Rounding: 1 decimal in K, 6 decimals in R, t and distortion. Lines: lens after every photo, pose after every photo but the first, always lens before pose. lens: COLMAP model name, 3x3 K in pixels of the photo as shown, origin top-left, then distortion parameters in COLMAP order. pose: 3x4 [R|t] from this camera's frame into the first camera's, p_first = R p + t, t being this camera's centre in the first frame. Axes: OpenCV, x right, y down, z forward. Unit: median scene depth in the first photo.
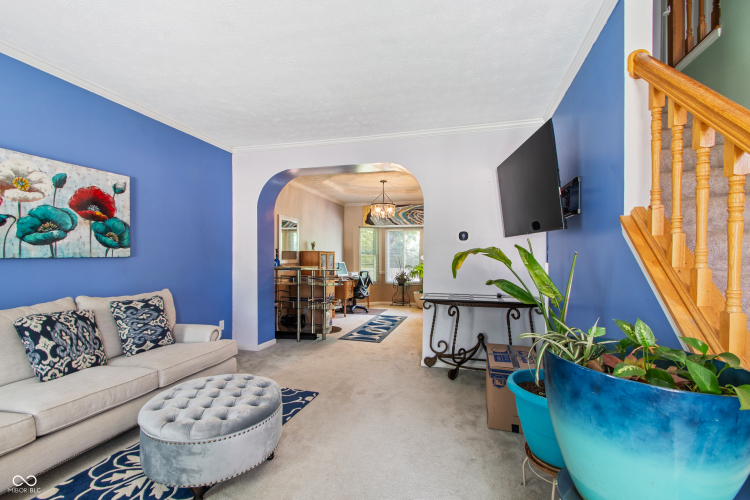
lens RADIAL K [[340.7, 0, 375.4], [0, 340.7, 255.3], [0, 0, 1]] dist [0.004760, 0.000472]
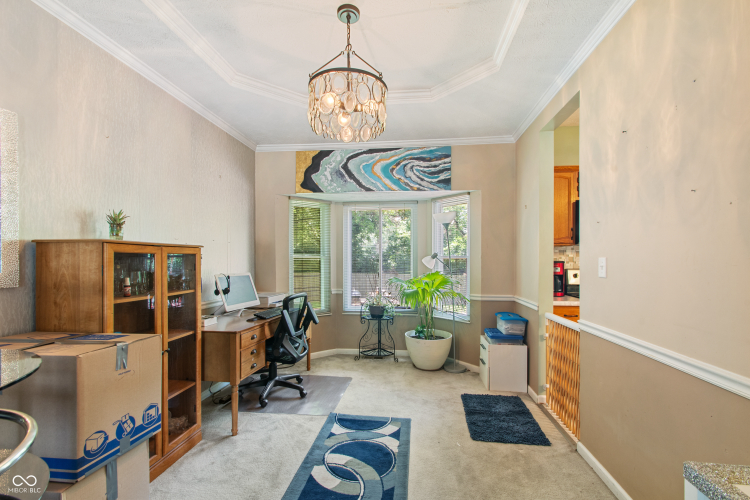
lens RADIAL K [[340.7, 0, 380.4], [0, 340.7, 257.7], [0, 0, 1]] dist [0.004760, 0.000472]
pose [[0.986320, -0.000414, 0.164844, 0.000194], [0.000632, 0.999999, -0.001267, 0.002148], [-0.164843, 0.001354, 0.986319, 0.574748]]
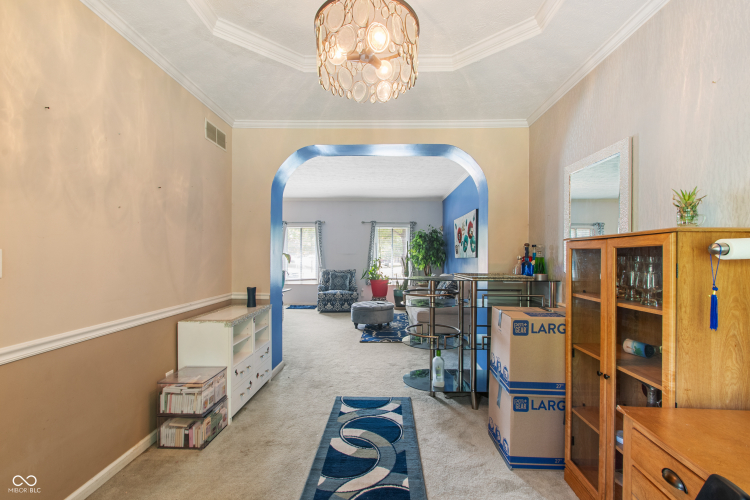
lens RADIAL K [[340.7, 0, 372.5], [0, 340.7, 254.7], [0, 0, 1]] dist [0.004760, 0.000472]
pose [[-0.973162, -0.008886, -0.229950, 0.058402], [-0.006662, 0.999923, -0.010445, 0.005391], [0.230025, -0.008632, -0.973146, 1.017884]]
